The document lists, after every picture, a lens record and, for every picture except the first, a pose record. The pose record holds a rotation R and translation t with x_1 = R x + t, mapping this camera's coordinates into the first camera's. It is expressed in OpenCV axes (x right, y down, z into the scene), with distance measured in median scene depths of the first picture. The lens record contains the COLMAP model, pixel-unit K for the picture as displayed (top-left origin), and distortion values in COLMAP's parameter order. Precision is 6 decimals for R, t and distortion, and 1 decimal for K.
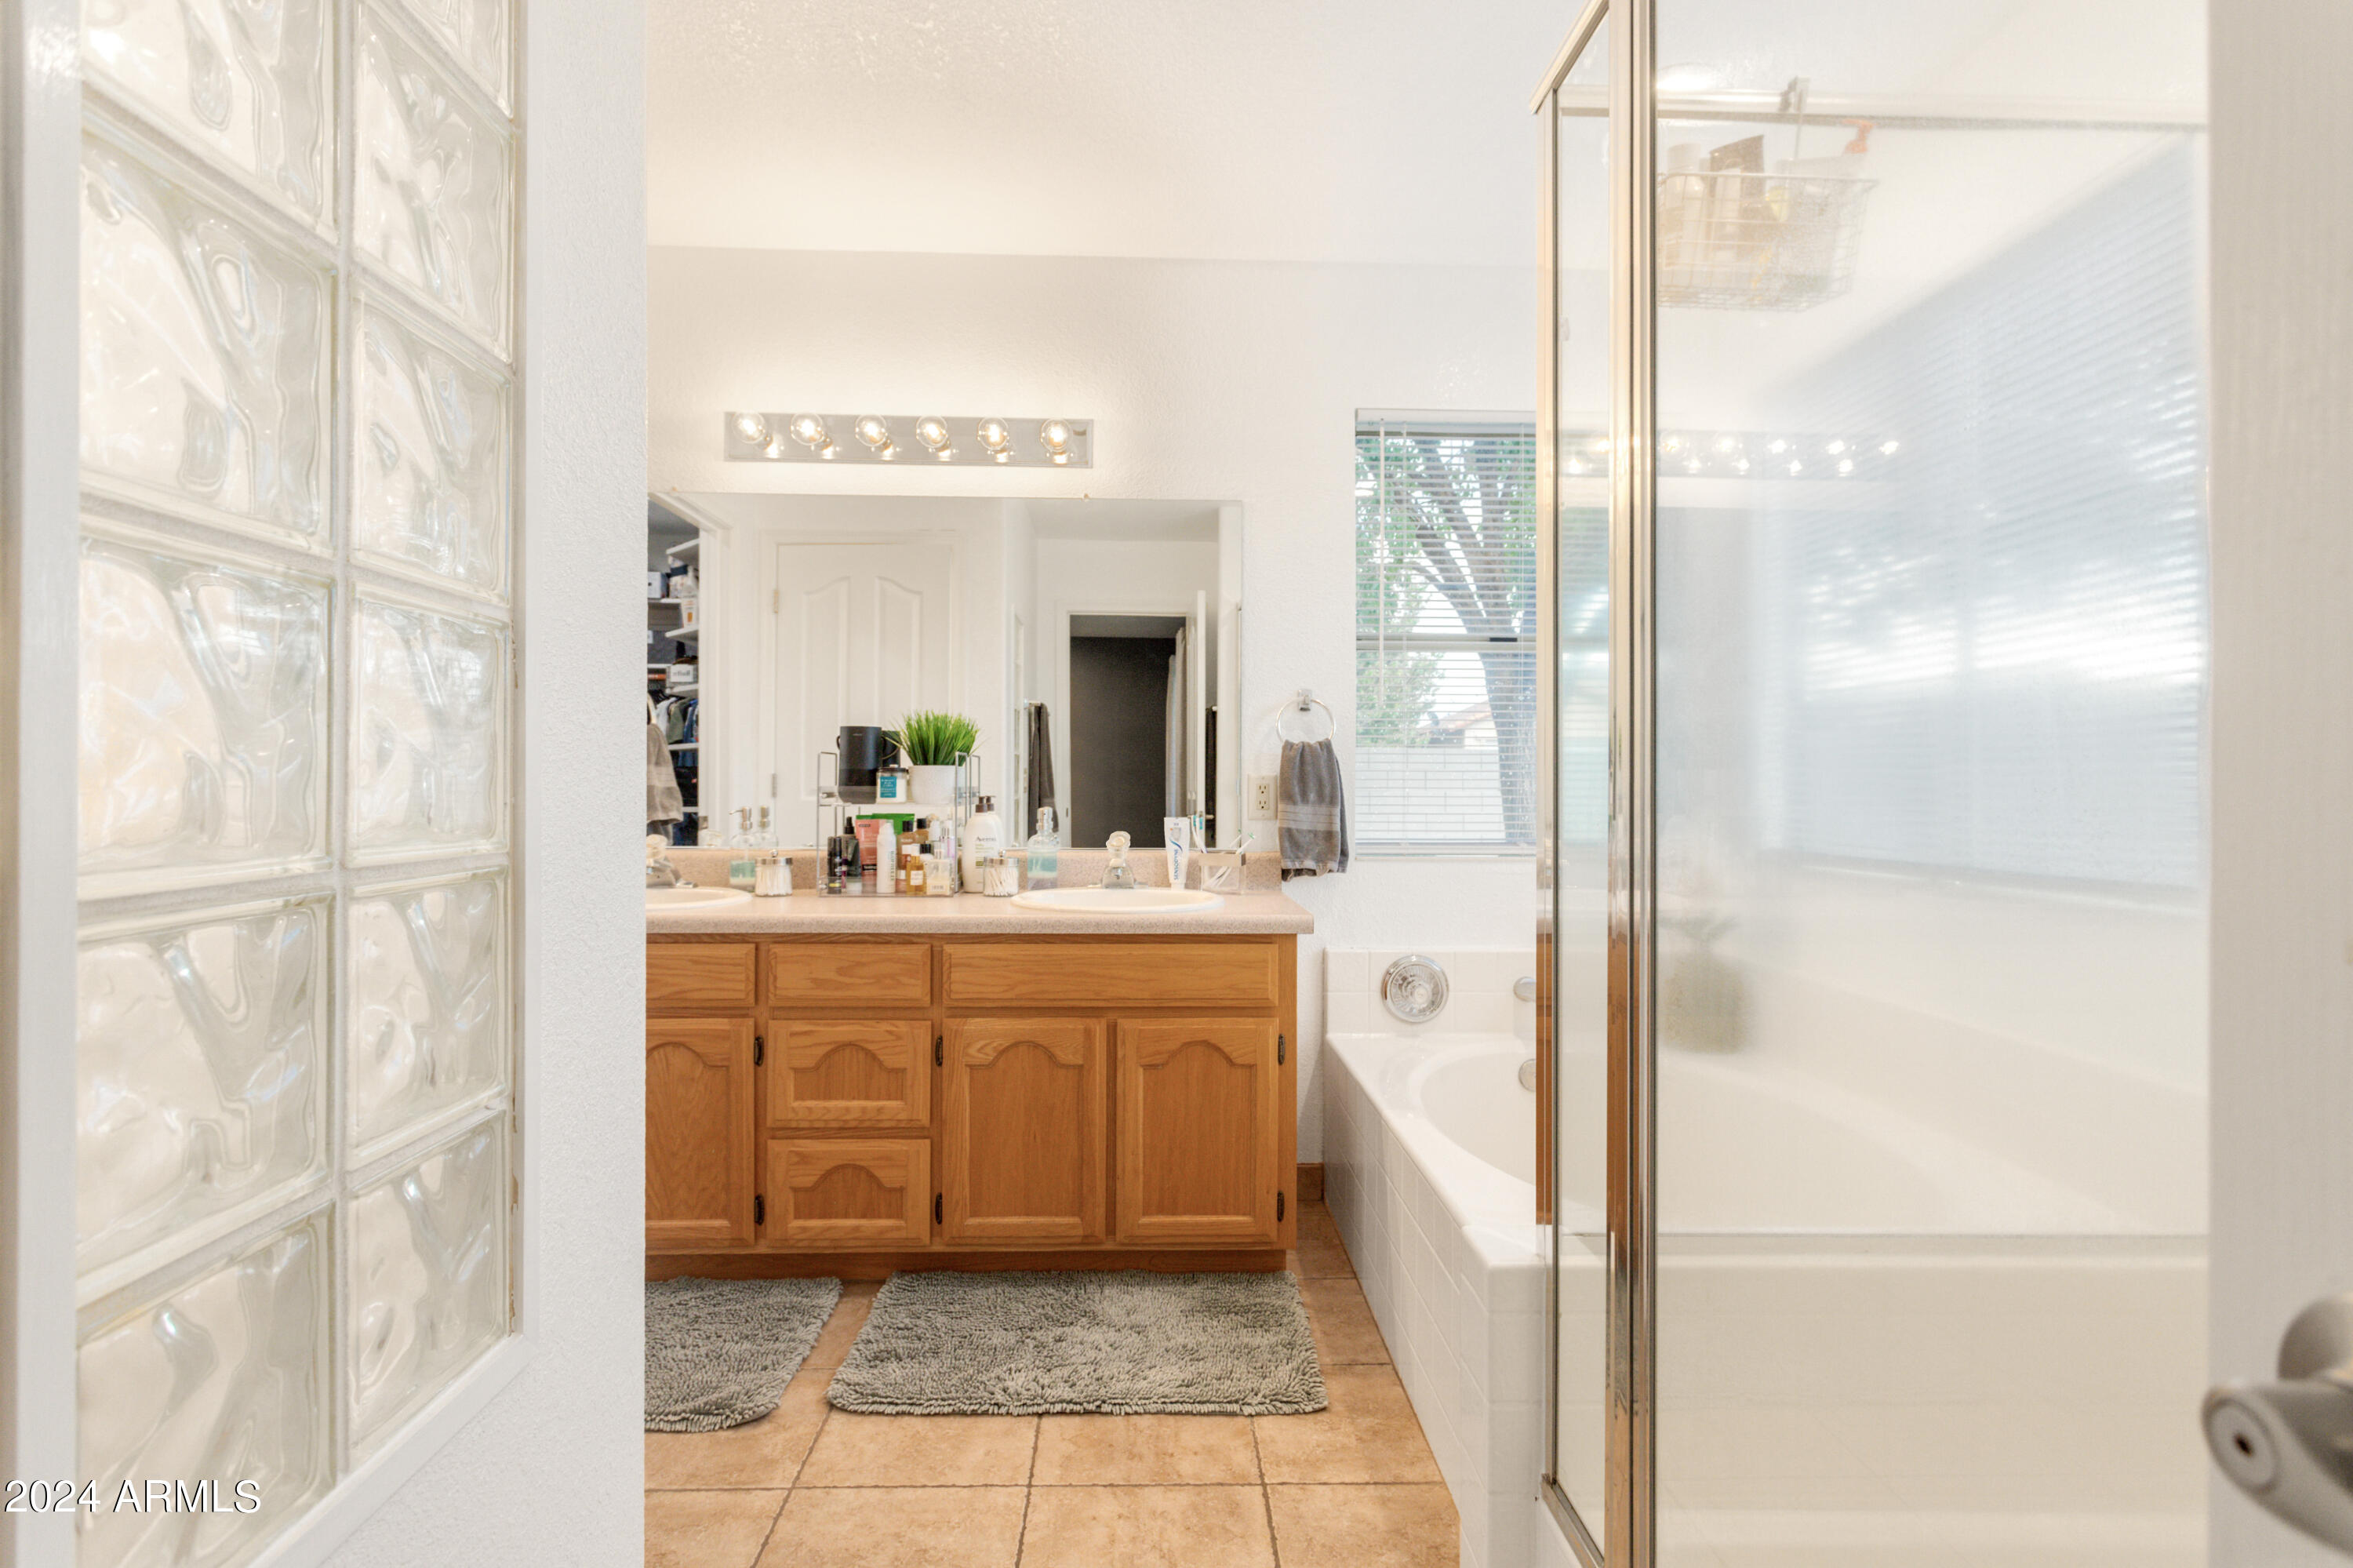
lens RADIAL K [[1131.3, 0, 1176.2], [0, 1131.3, 777.3], [0, 0, 1]] dist [0.013462, -0.000606]
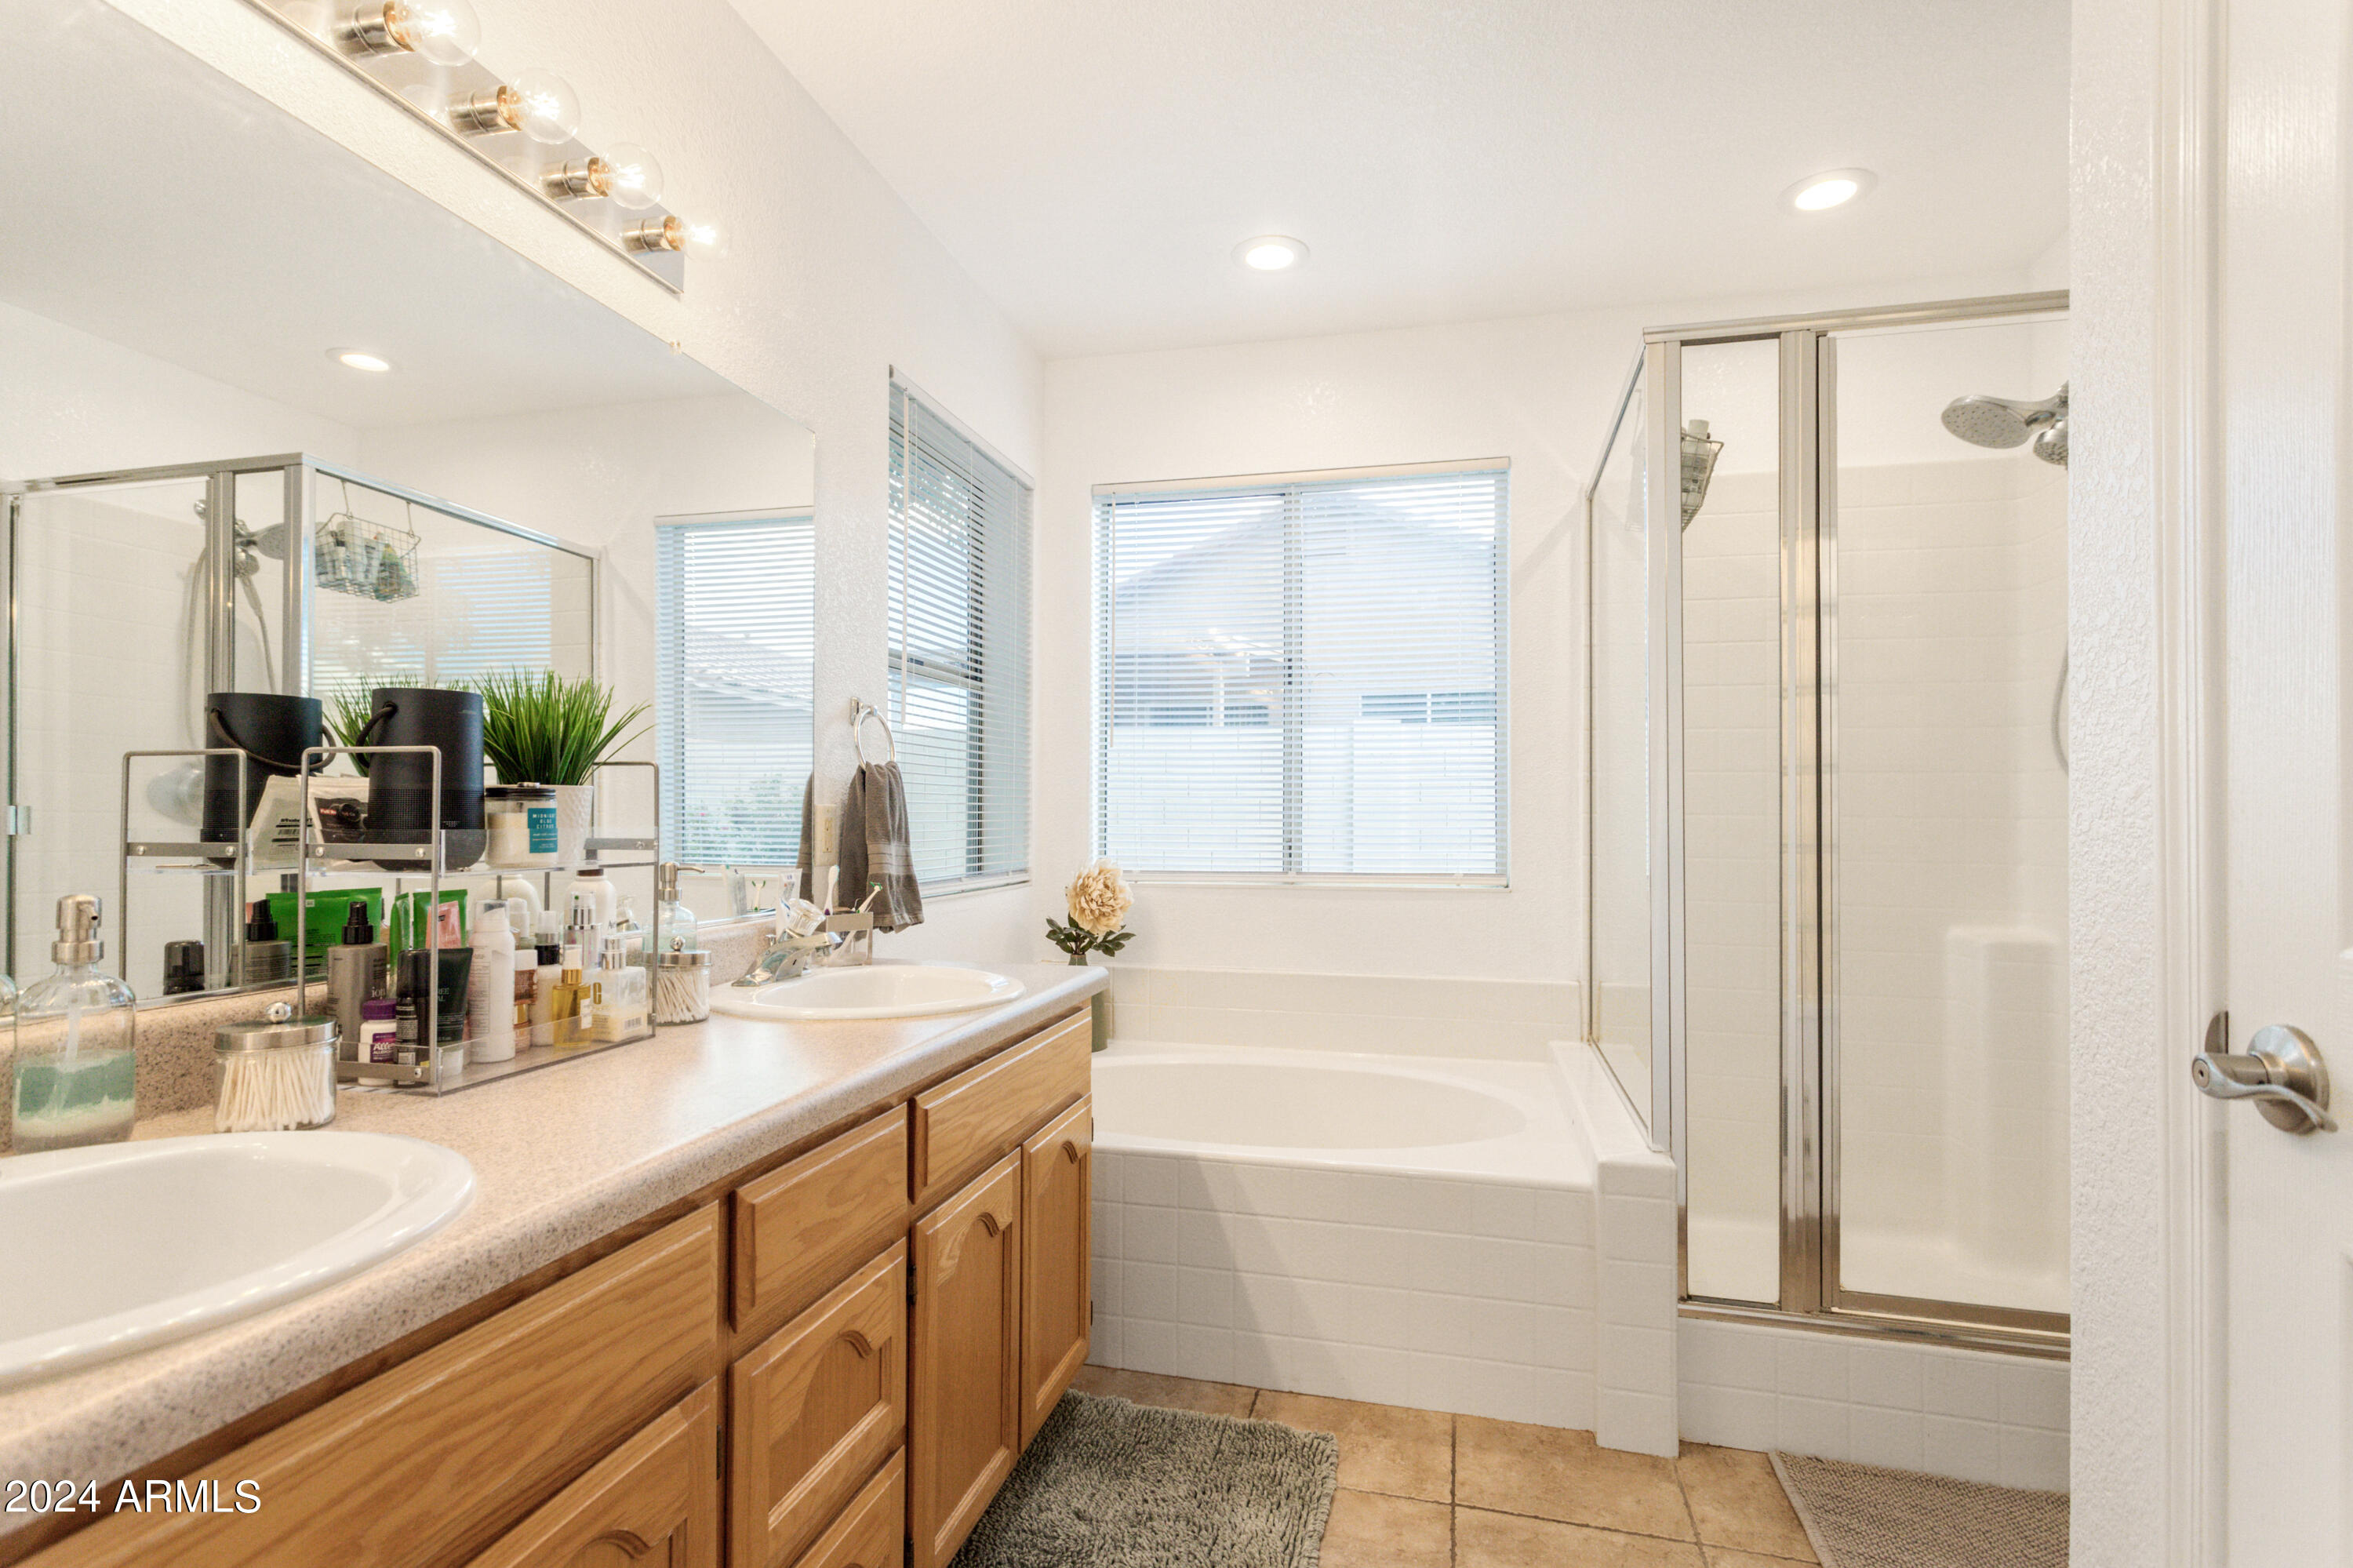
lens RADIAL K [[1131.3, 0, 1175.5], [0, 1131.3, 803.3], [0, 0, 1]] dist [0.013462, -0.000606]
pose [[0.274743, 0.005973, 0.961499, -0.753745], [-0.008363, 0.999958, -0.003822, 0.000077], [-0.961481, -0.006991, 0.274782, 0.745978]]
